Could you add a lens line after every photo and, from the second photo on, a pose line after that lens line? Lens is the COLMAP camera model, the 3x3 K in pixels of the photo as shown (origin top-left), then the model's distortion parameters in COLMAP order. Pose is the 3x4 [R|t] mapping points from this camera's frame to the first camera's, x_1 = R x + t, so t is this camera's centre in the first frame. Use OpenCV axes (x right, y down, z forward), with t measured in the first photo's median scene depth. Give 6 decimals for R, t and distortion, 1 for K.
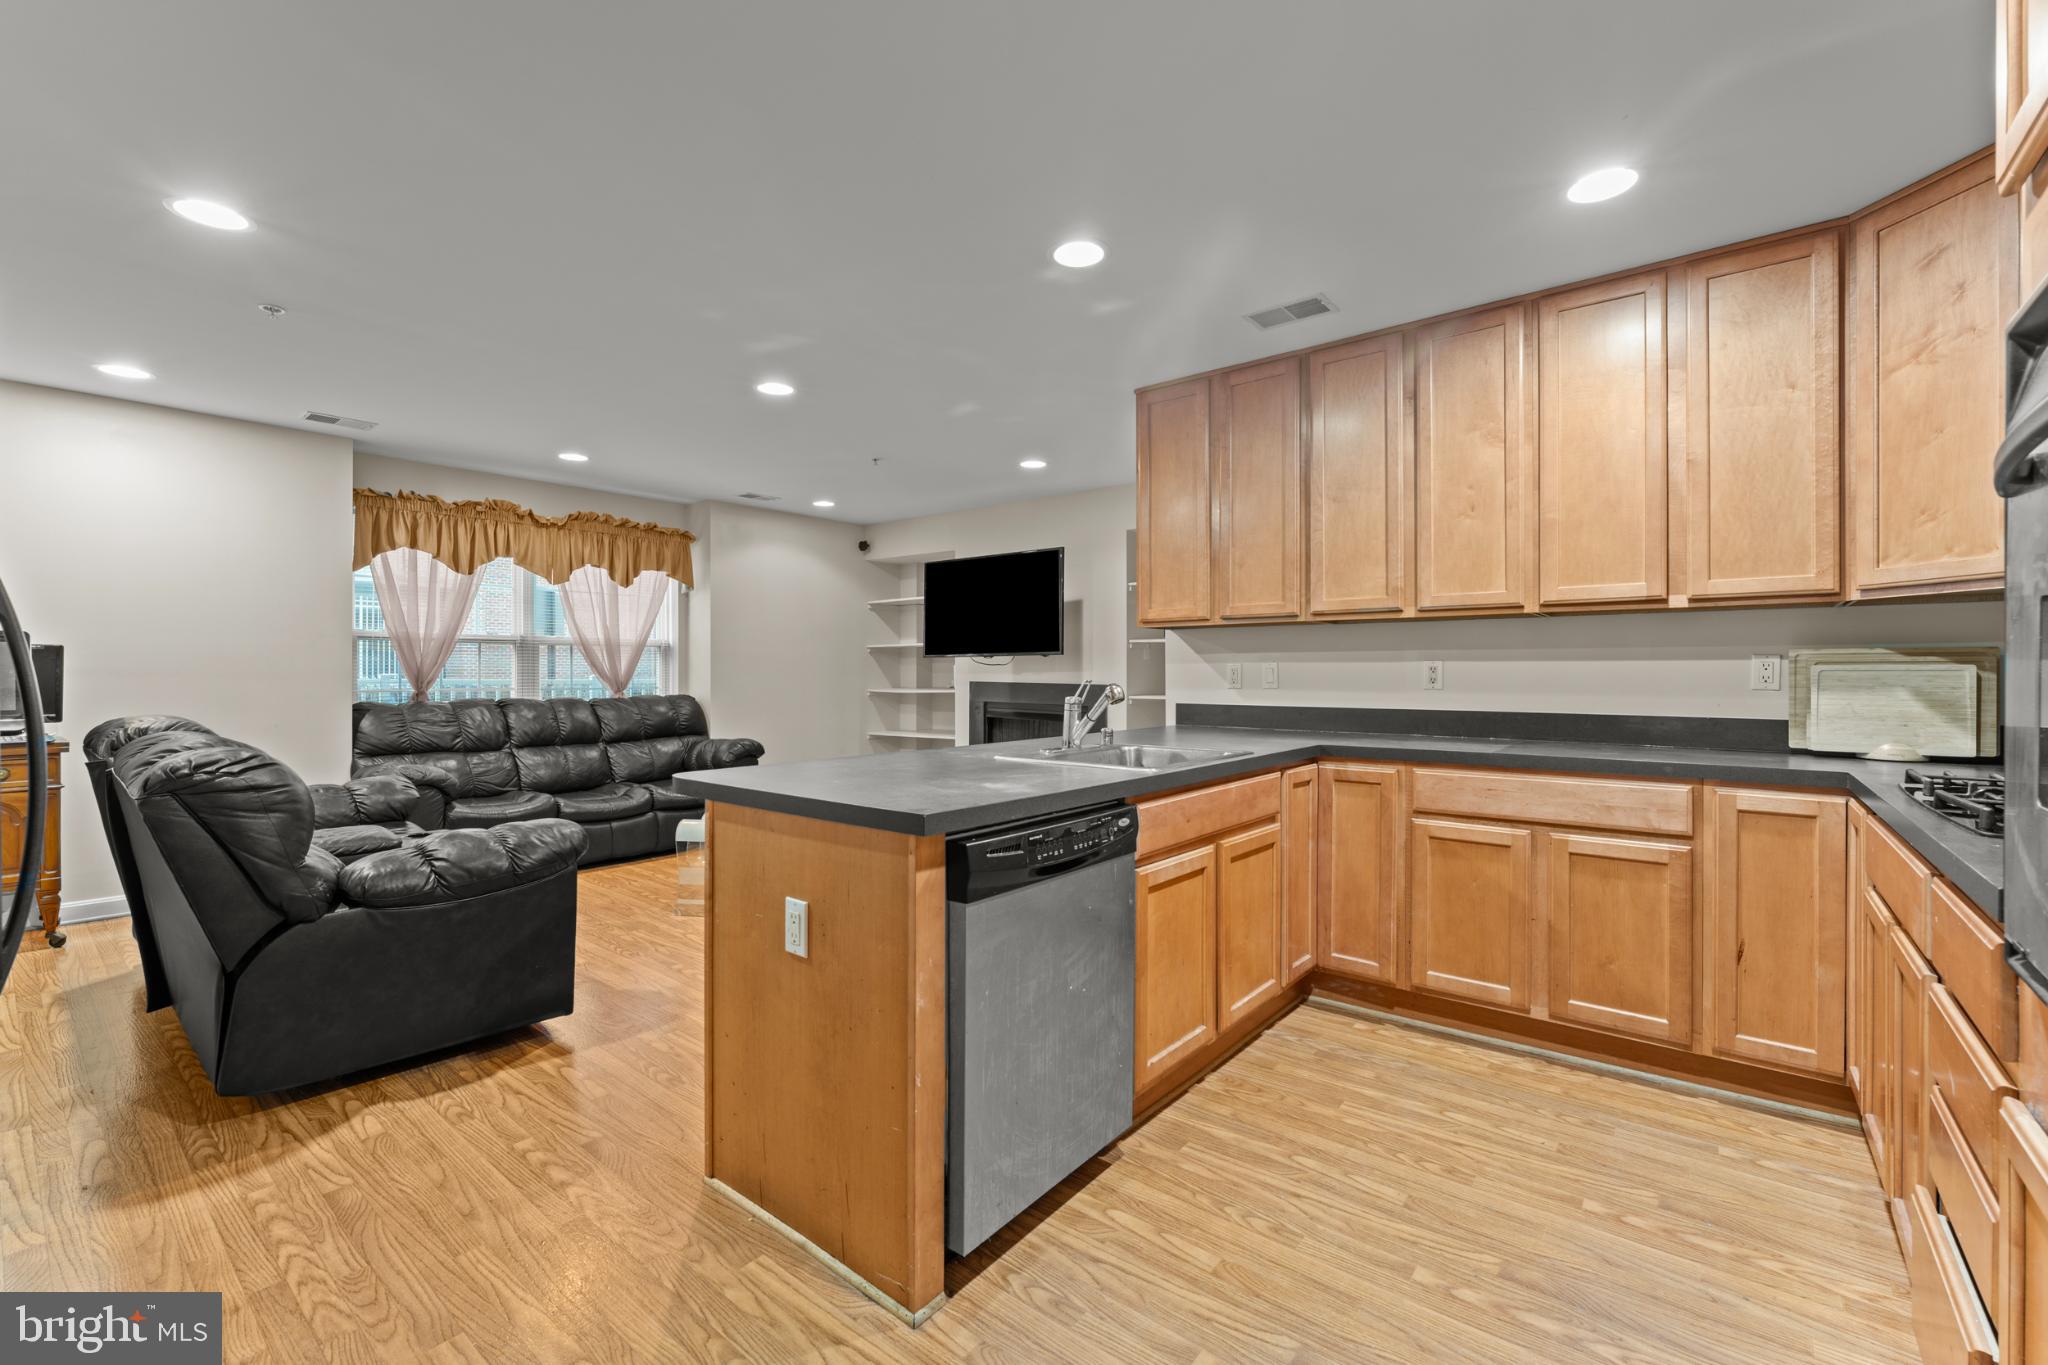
lens RADIAL K [[827.3, 0, 1028.9], [0, 827.3, 670.8], [0, 0, 1]] dist [-0.001961, -0.000807]
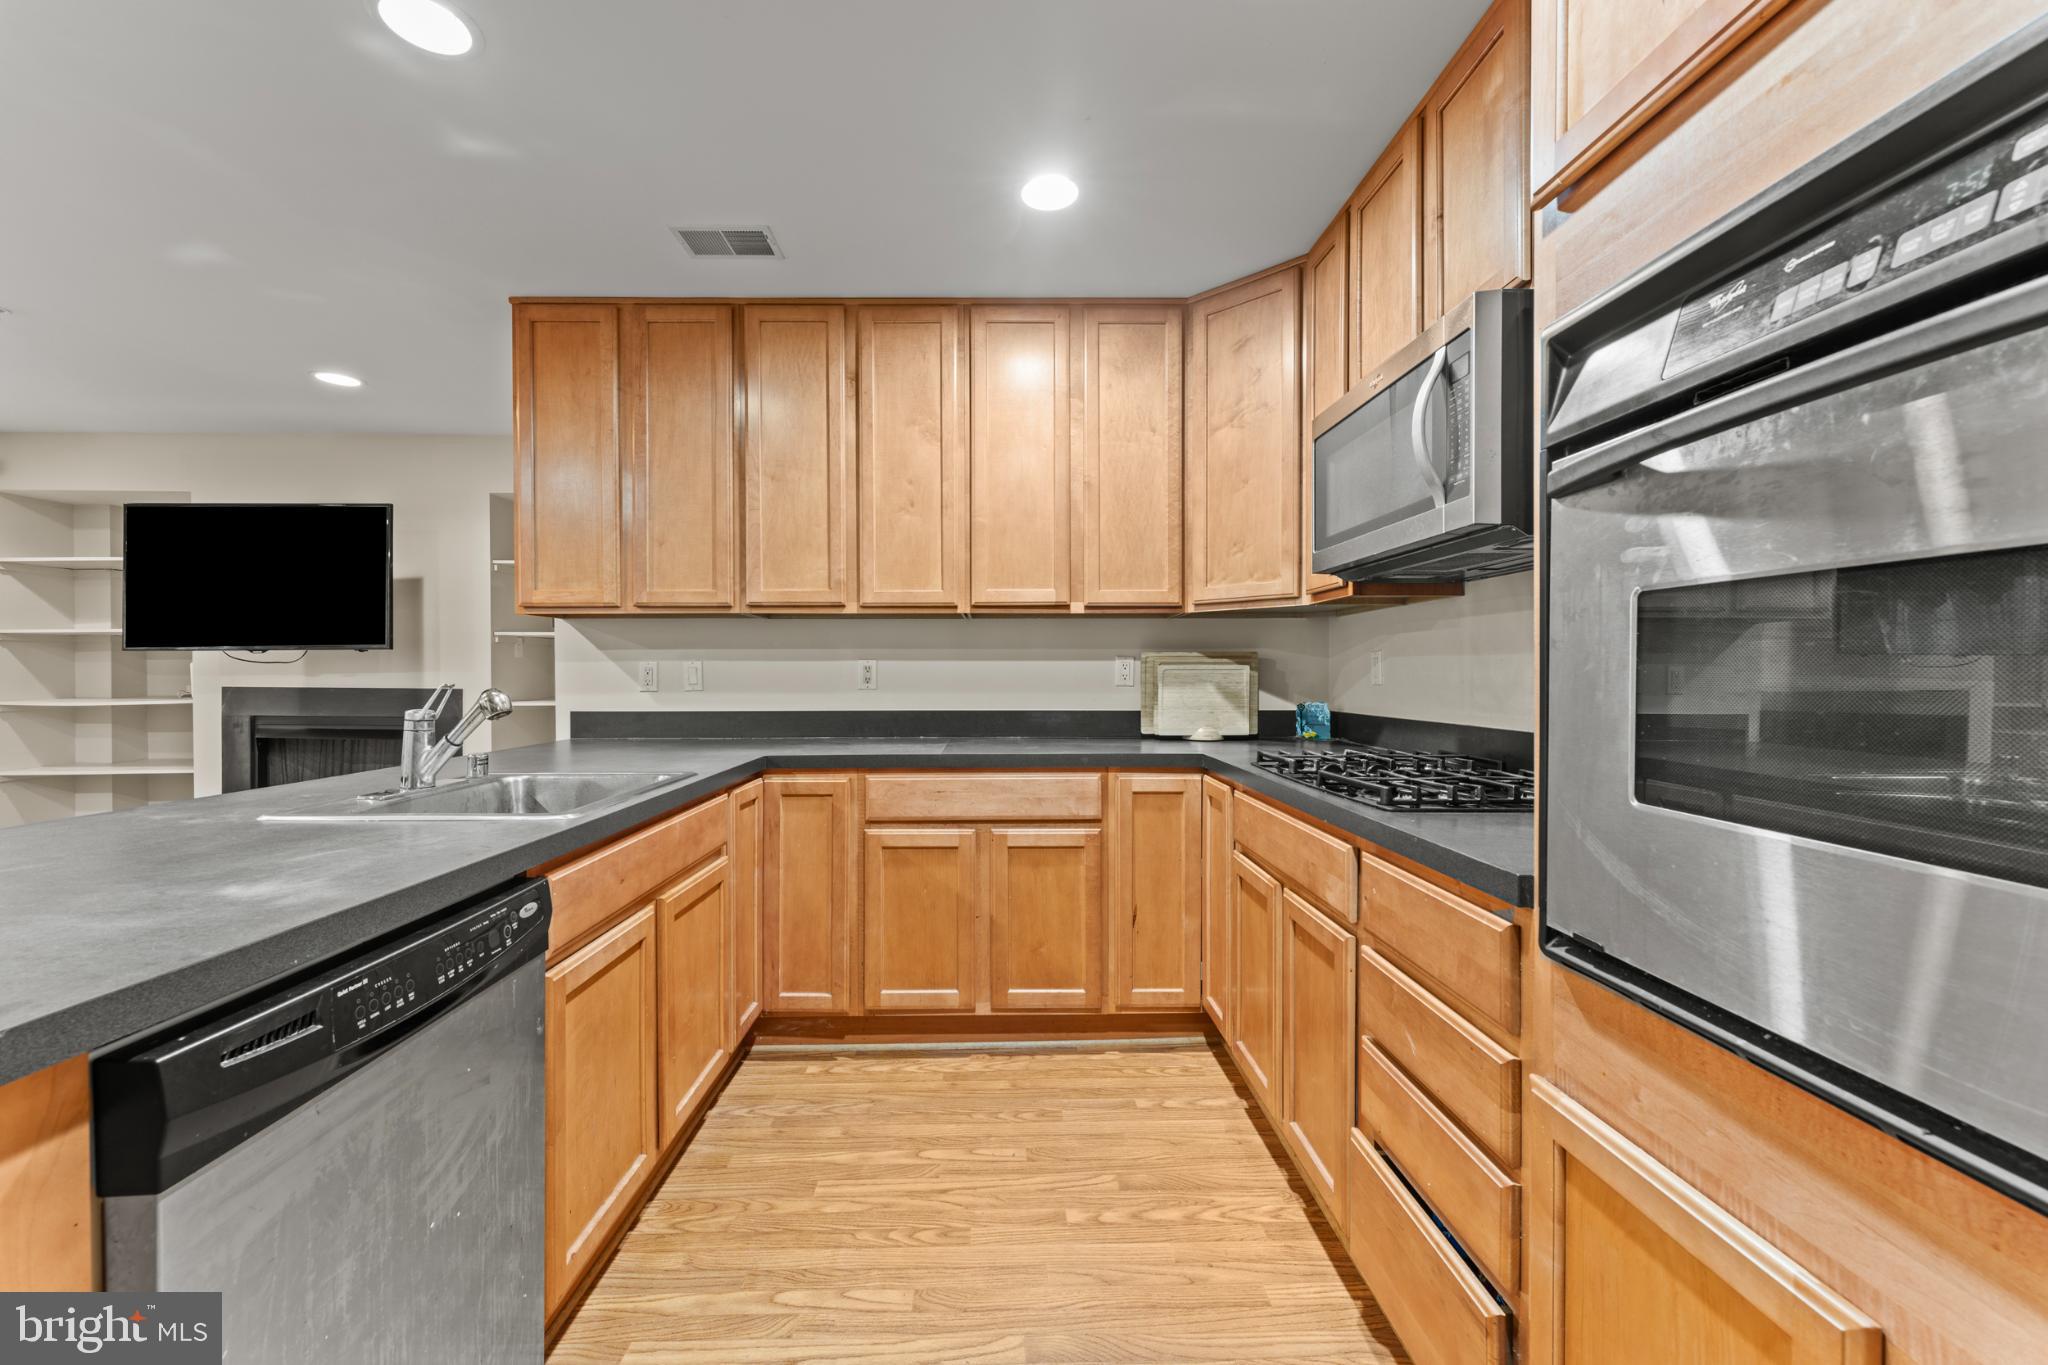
lens RADIAL K [[827.3, 0, 995.0], [0, 827.3, 677.6], [0, 0, 1]] dist [-0.001961, -0.000807]
pose [[0.781054, -0.006283, 0.624432, 0.000348], [0.001155, 0.999962, 0.008617, 0.000399], [-0.624462, -0.006009, 0.781032, 0.112266]]
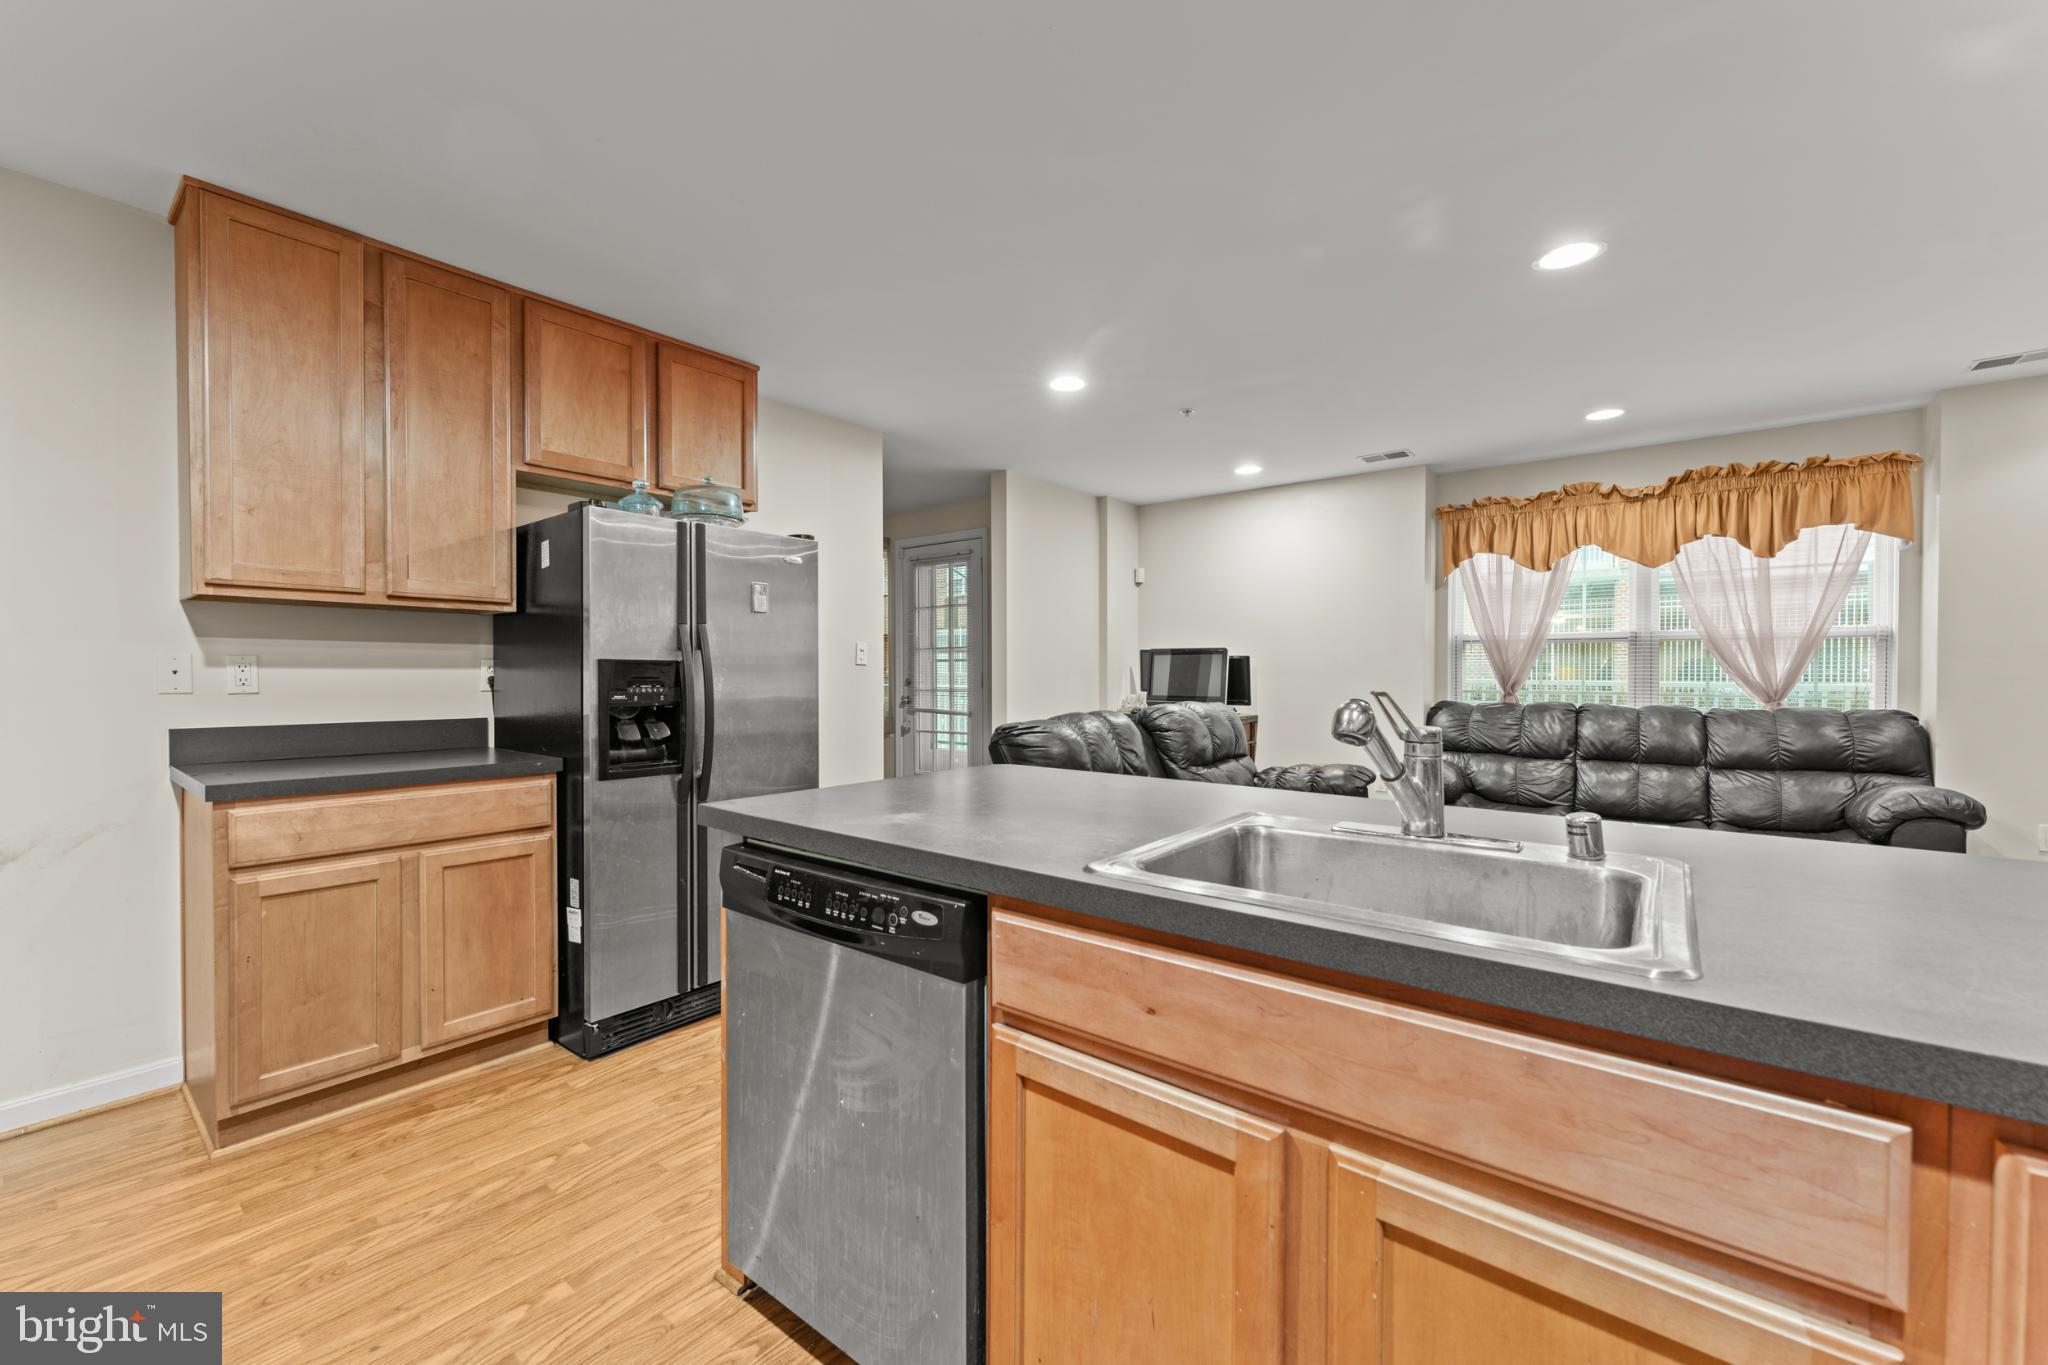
lens RADIAL K [[827.3, 0, 1017.5], [0, 827.3, 683.6], [0, 0, 1]] dist [-0.001961, -0.000807]
pose [[-0.007662, 0.012520, -0.999892, 0.315857], [0.000215, 0.999922, 0.012519, 0.000673], [0.999971, -0.000119, -0.007664, 0.454821]]
